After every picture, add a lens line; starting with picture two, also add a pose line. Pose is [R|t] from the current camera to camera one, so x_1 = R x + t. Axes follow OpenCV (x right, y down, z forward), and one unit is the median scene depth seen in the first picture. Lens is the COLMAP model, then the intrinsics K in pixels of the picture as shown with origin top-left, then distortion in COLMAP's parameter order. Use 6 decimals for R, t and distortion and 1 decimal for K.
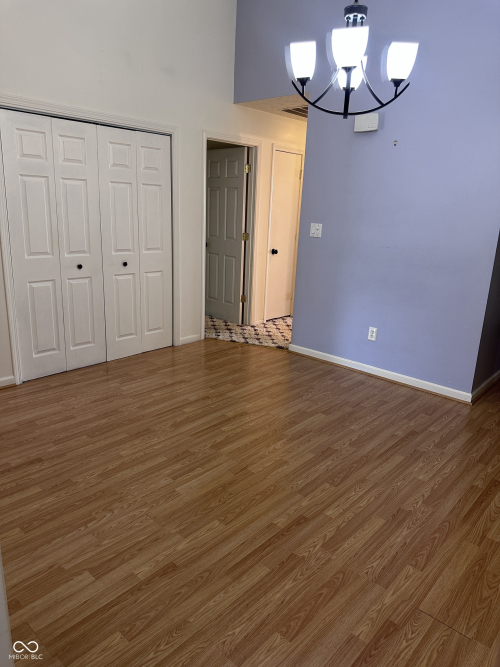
lens RADIAL K [[465.2, 0, 252.6], [0, 465.2, 331.7], [0, 0, 1]] dist [0.132978, -0.217466]
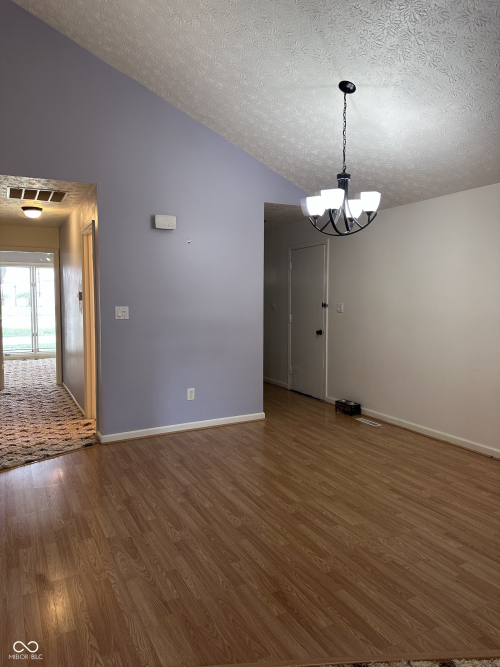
lens RADIAL K [[465.2, 0, 252.6], [0, 465.2, 331.7], [0, 0, 1]] dist [0.132978, -0.217466]
pose [[0.347731, -0.113968, 0.930642, -0.864683], [0.263216, 0.964534, 0.019769, -0.146501], [-0.899889, 0.238085, 0.365397, 0.455676]]
